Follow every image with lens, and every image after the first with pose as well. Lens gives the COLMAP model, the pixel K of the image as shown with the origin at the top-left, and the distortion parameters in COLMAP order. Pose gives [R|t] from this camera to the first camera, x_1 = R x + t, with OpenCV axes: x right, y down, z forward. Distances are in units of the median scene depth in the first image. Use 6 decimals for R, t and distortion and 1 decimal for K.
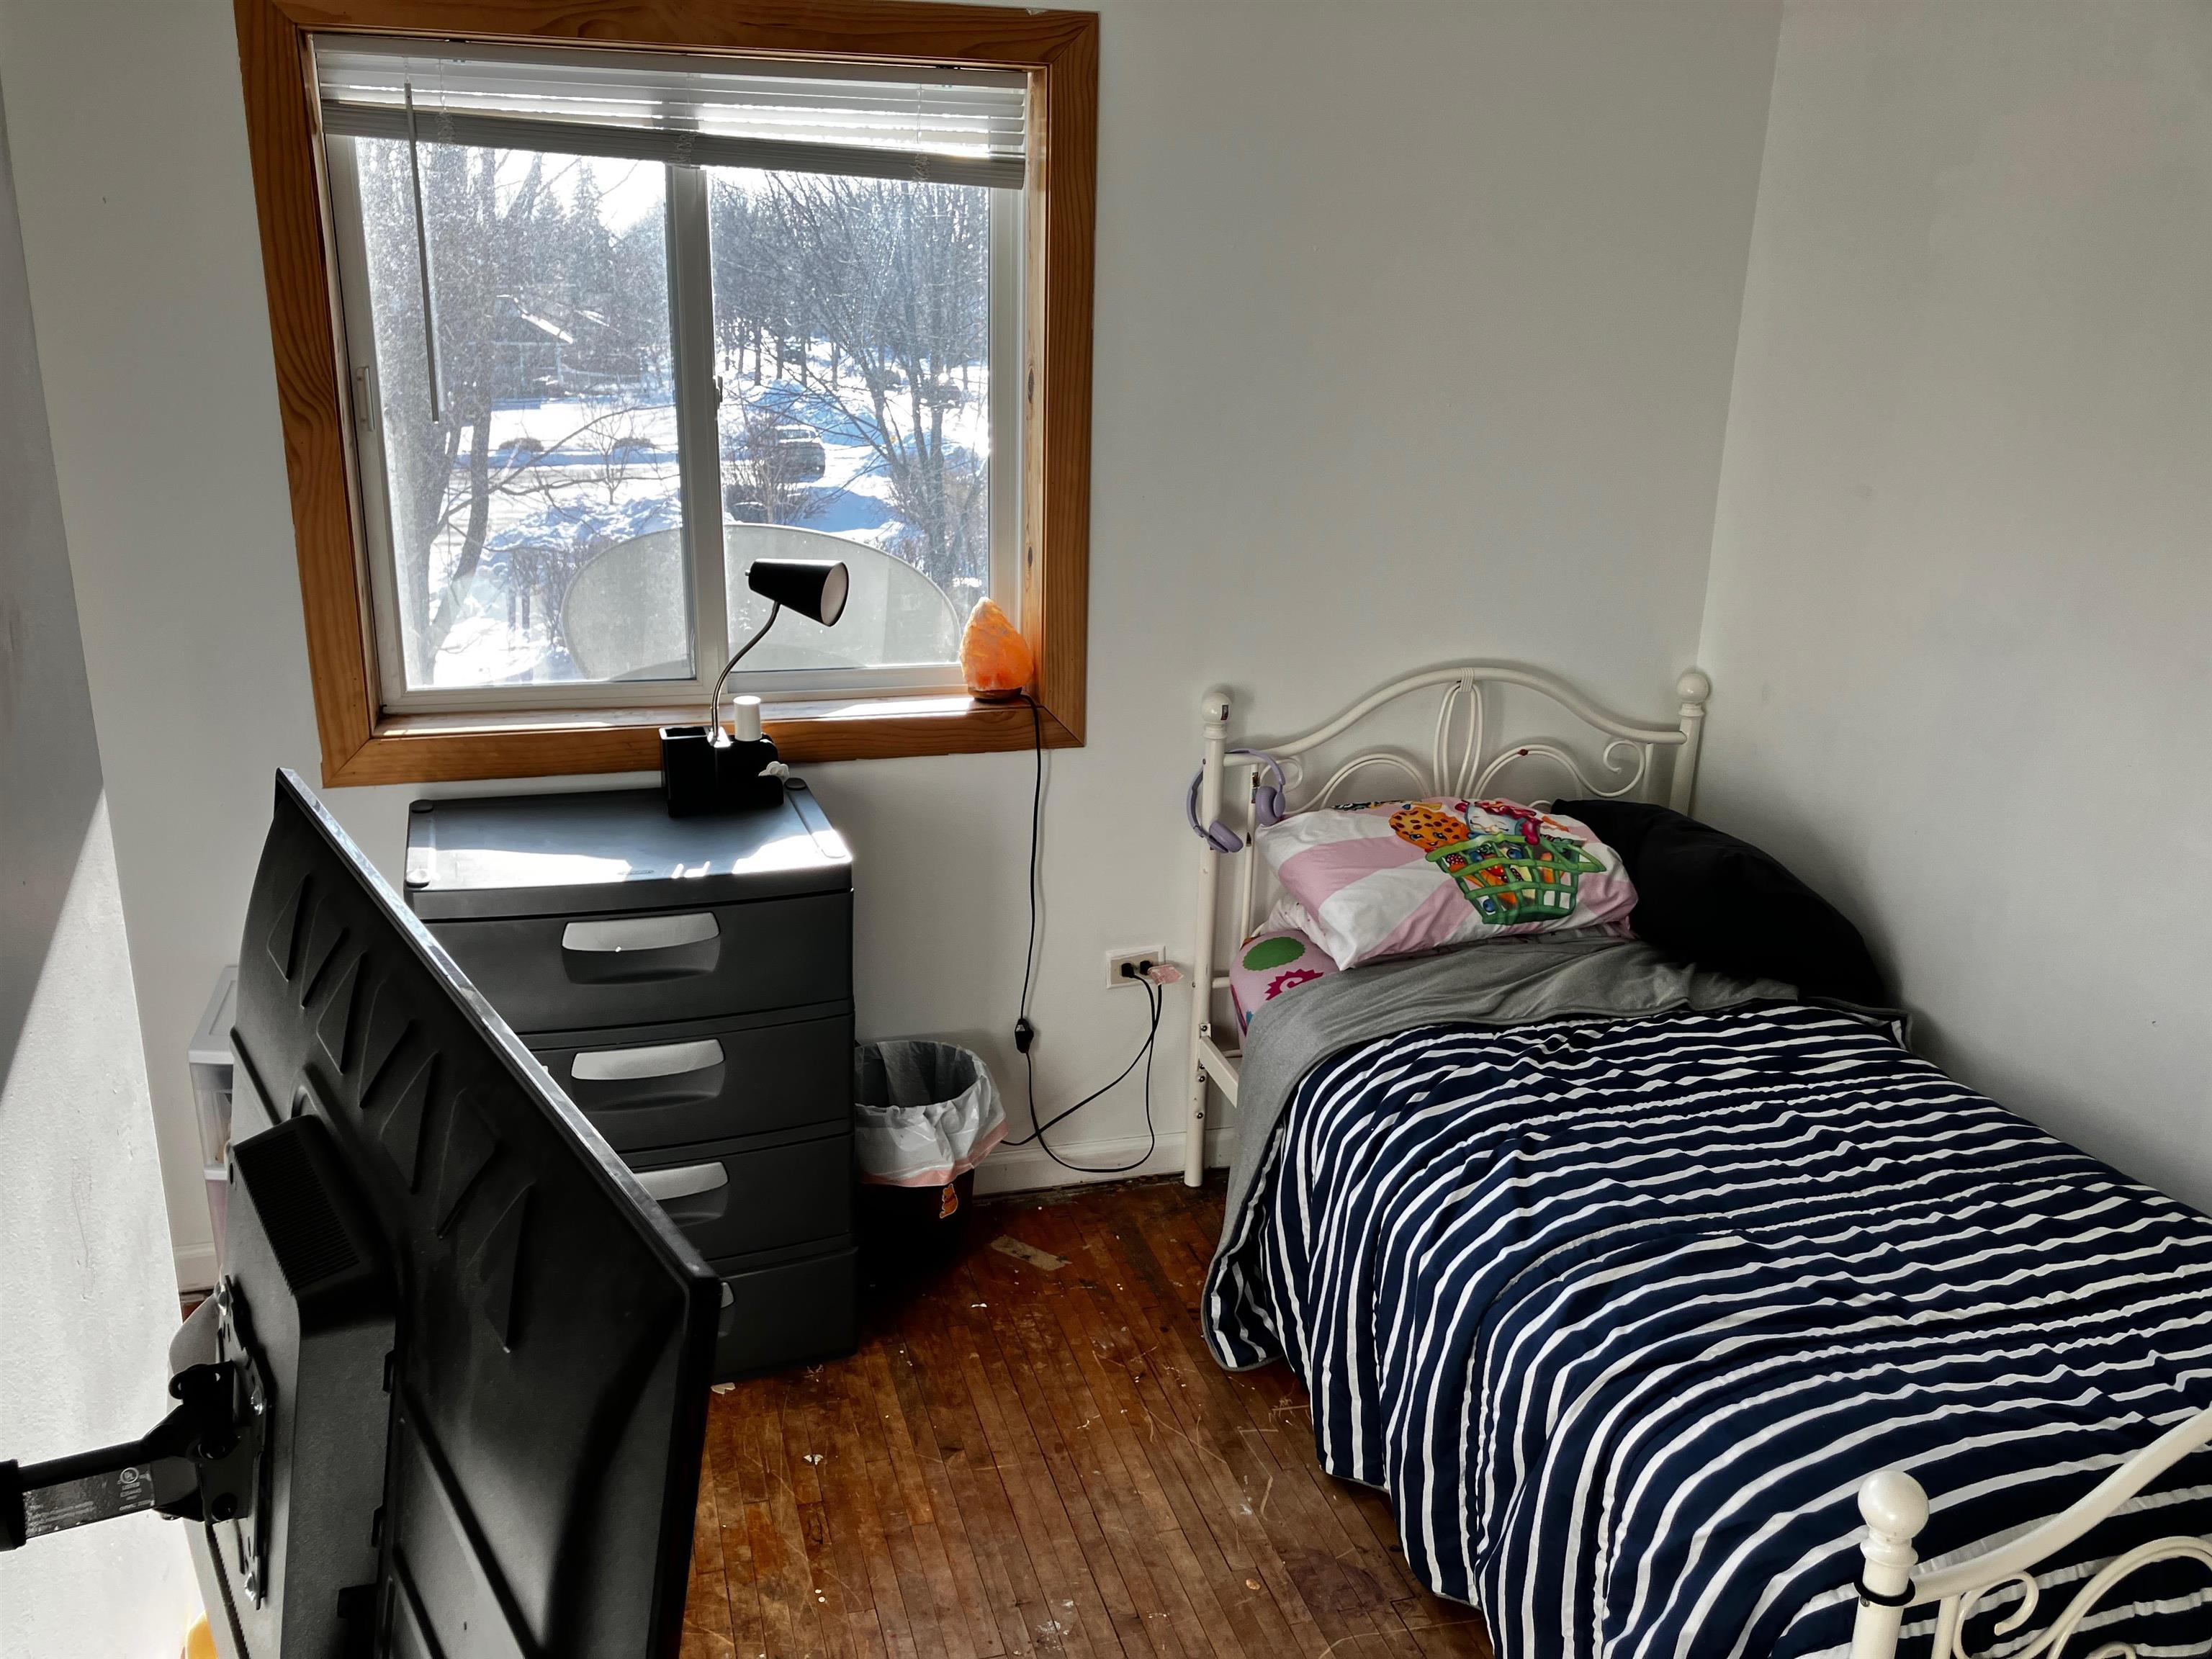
lens RADIAL K [[1809.2, 0, 1104.4], [0, 1809.2, 823.9], [0, 0, 1]] dist [0.018471, -0.010110]
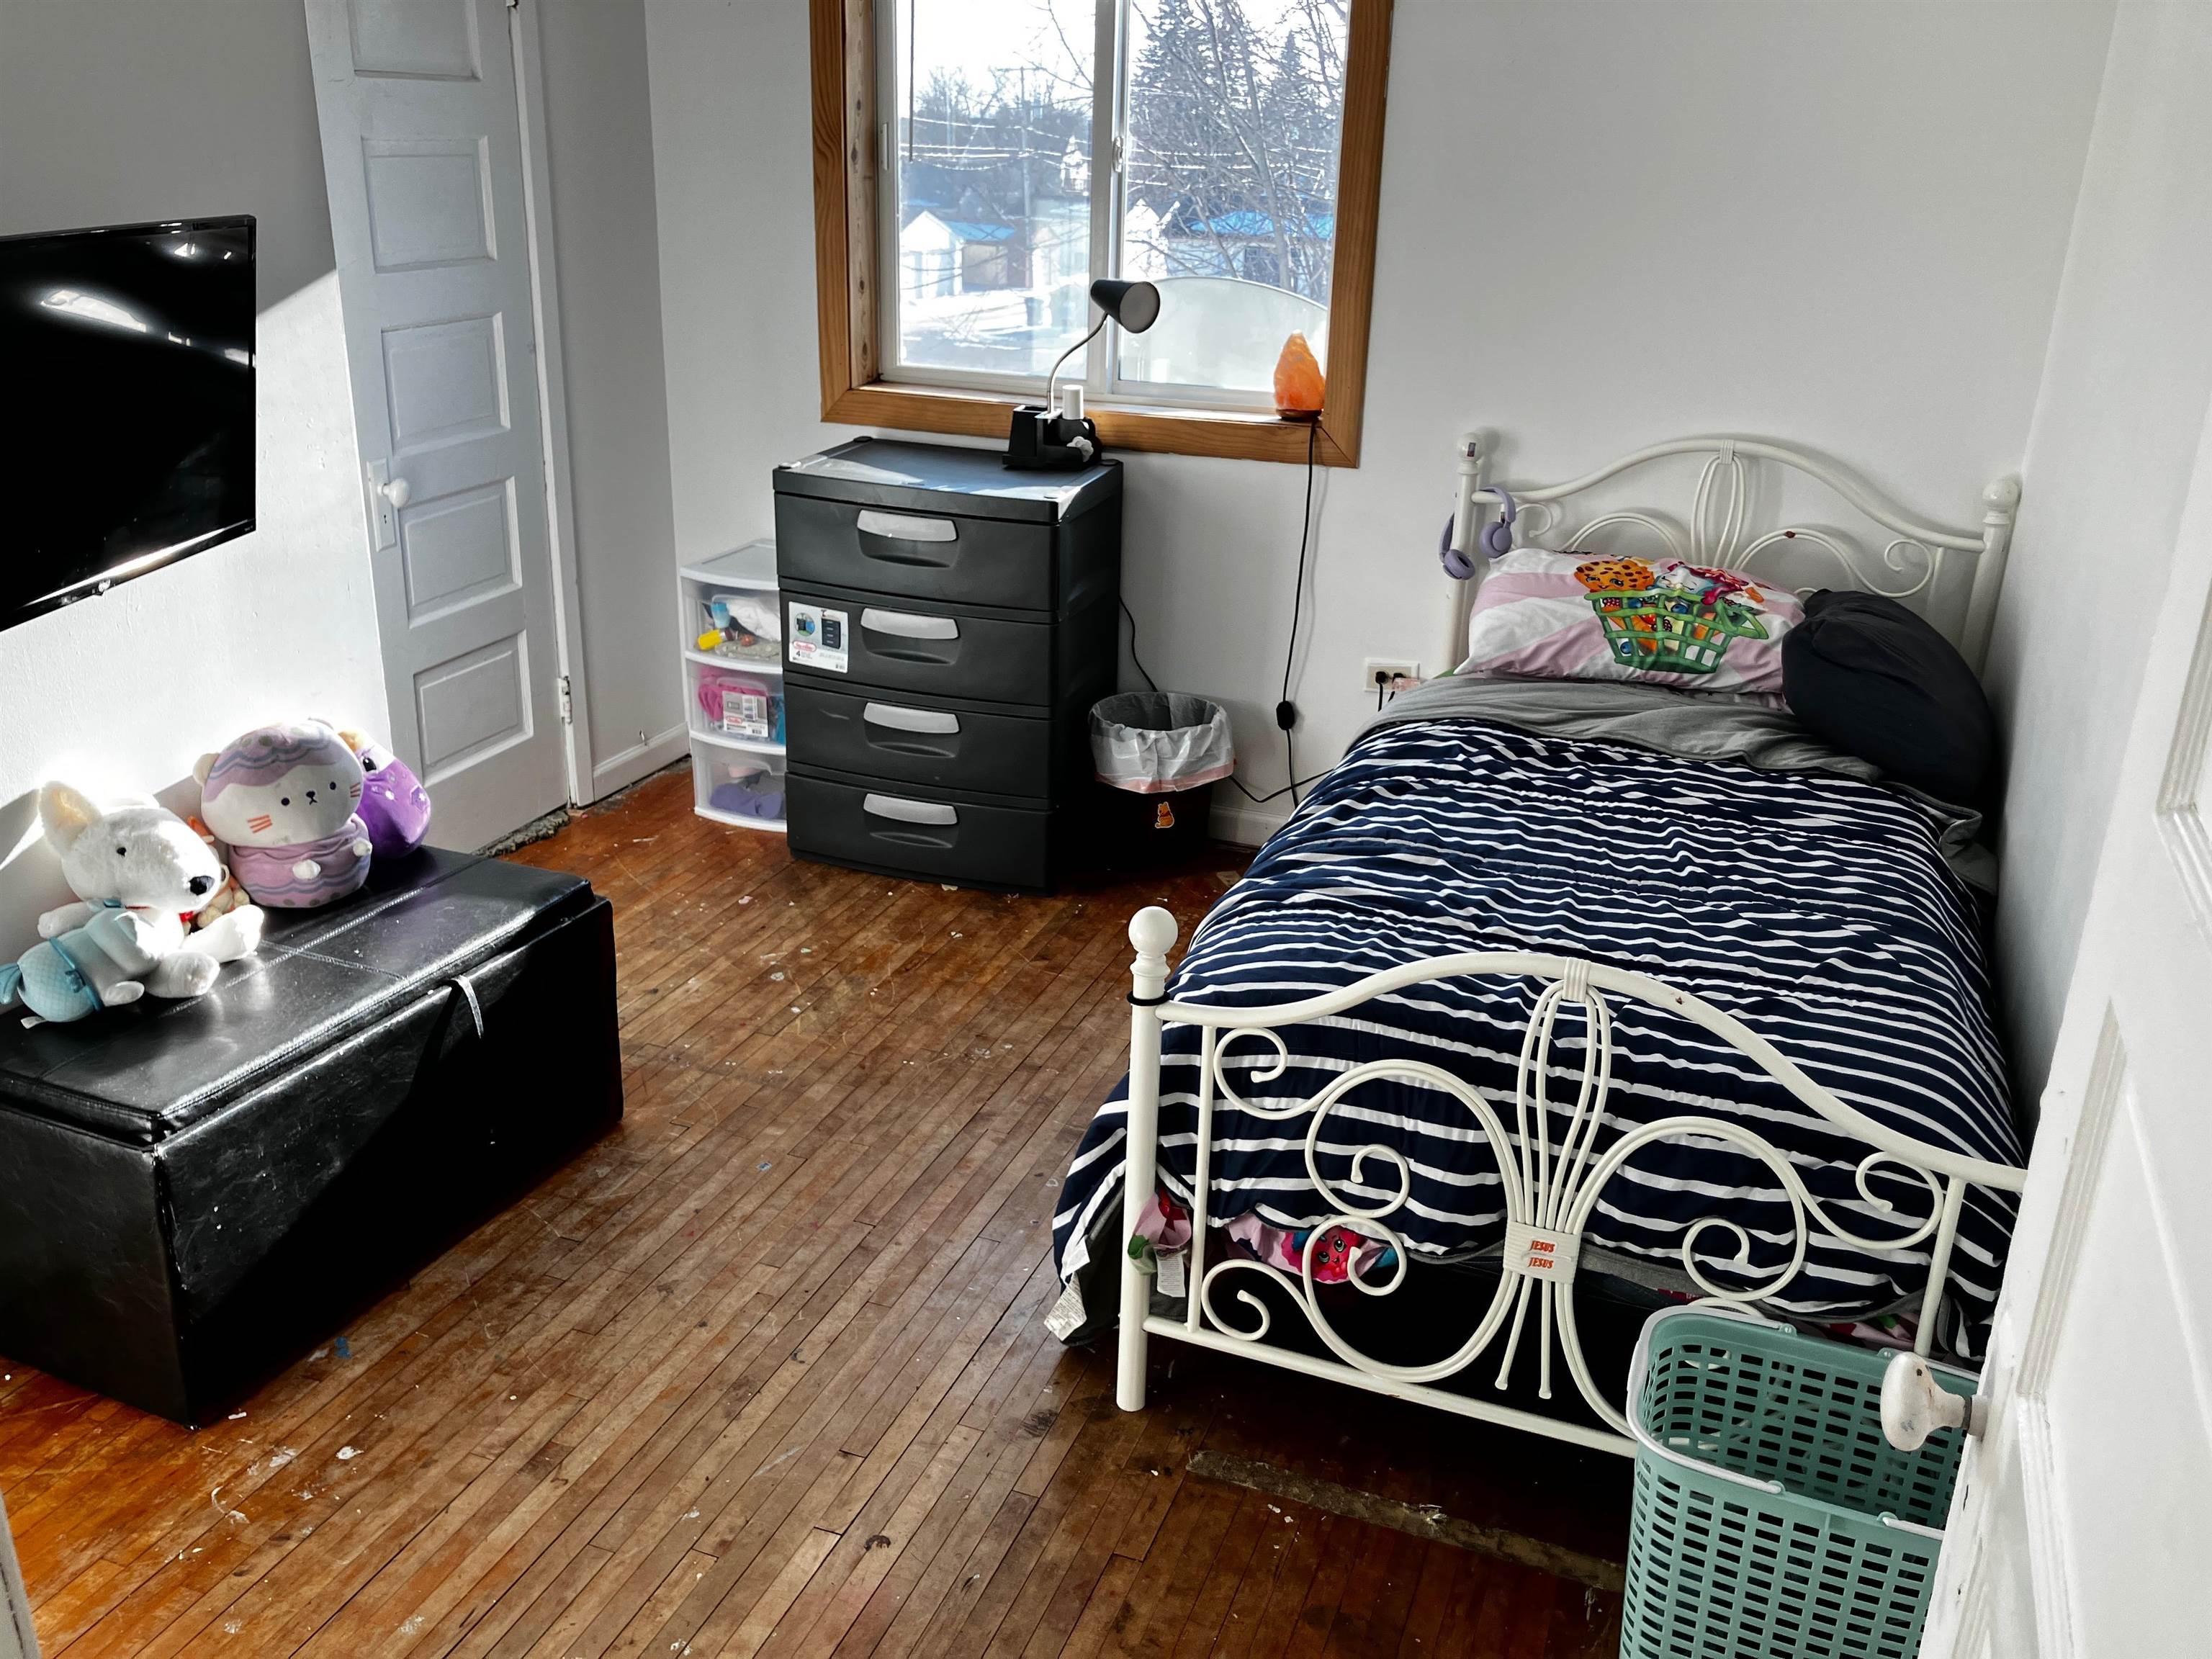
lens RADIAL K [[1809.2, 0, 1109.8], [0, 1809.2, 828.8], [0, 0, 1]] dist [0.018471, -0.010110]
pose [[0.792266, 0.214957, -0.571059, 0.614261], [-0.187713, 0.976368, 0.107098, 0.093840], [0.580585, 0.022345, 0.813893, -0.032371]]
